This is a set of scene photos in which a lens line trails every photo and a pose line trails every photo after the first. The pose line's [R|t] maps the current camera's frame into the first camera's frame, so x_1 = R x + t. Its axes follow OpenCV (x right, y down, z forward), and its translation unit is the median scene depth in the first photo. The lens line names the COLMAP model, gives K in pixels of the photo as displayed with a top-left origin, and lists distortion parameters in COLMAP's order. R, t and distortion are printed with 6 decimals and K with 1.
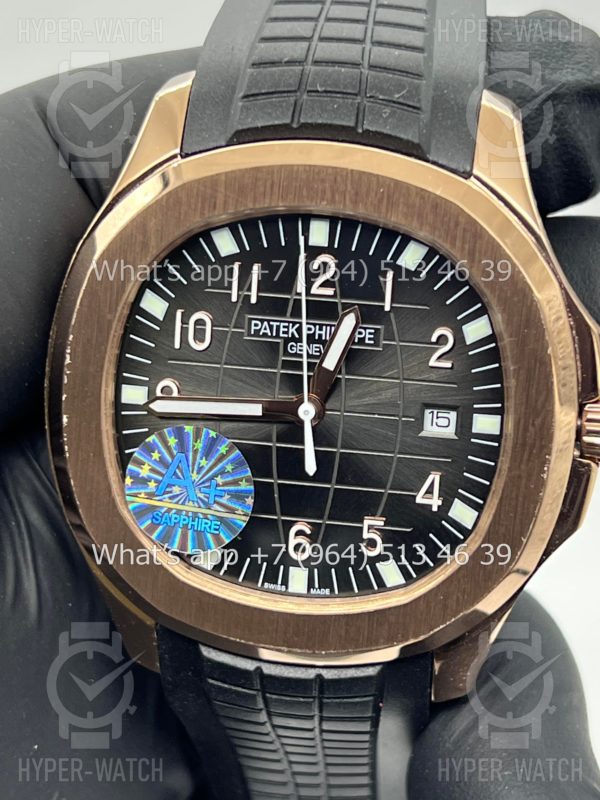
lens RADIAL K [[1930.2, 0, 287.8], [0, 1930.2, 413.7], [0, 0, 1]] dist [0.294727, 0.000000]
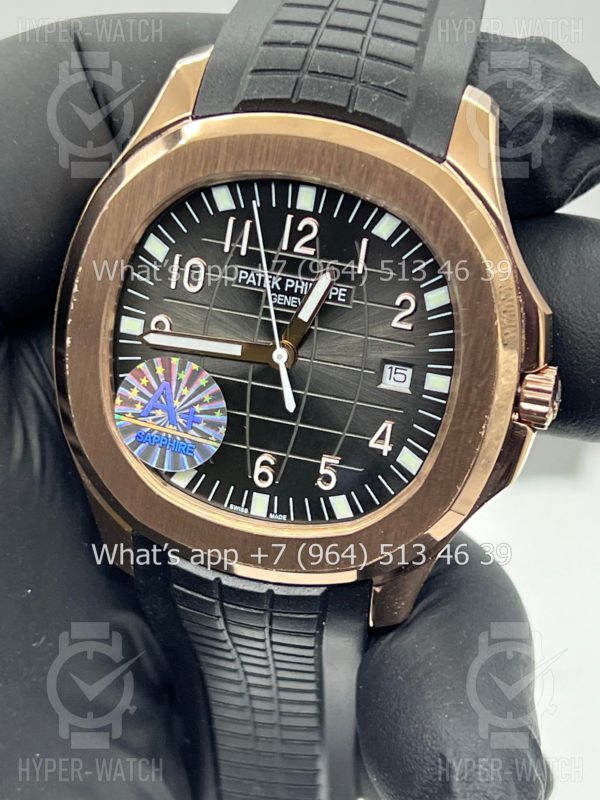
lens RADIAL K [[1930.2, 0, 281.4], [0, 1930.2, 418.3], [0, 0, 1]] dist [0.294727, 0.000000]
pose [[0.993422, 0.103779, -0.048400, 0.068644], [-0.103094, 0.994536, 0.016442, 0.016454], [0.049842, -0.011344, 0.998693, -0.125695]]
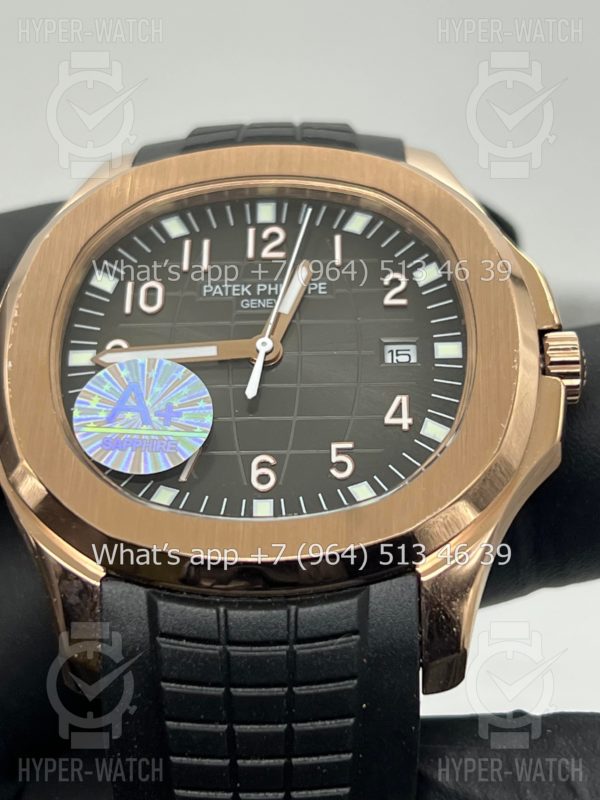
lens RADIAL K [[1930.2, 0, 294.7], [0, 1930.2, 399.2], [0, 0, 1]] dist [0.294727, 0.000000]
pose [[0.993468, 0.008552, 0.113790, -0.084980], [0.074627, 0.705692, -0.704577, 0.700740], [-0.086326, 0.708467, 0.700445, 0.337213]]
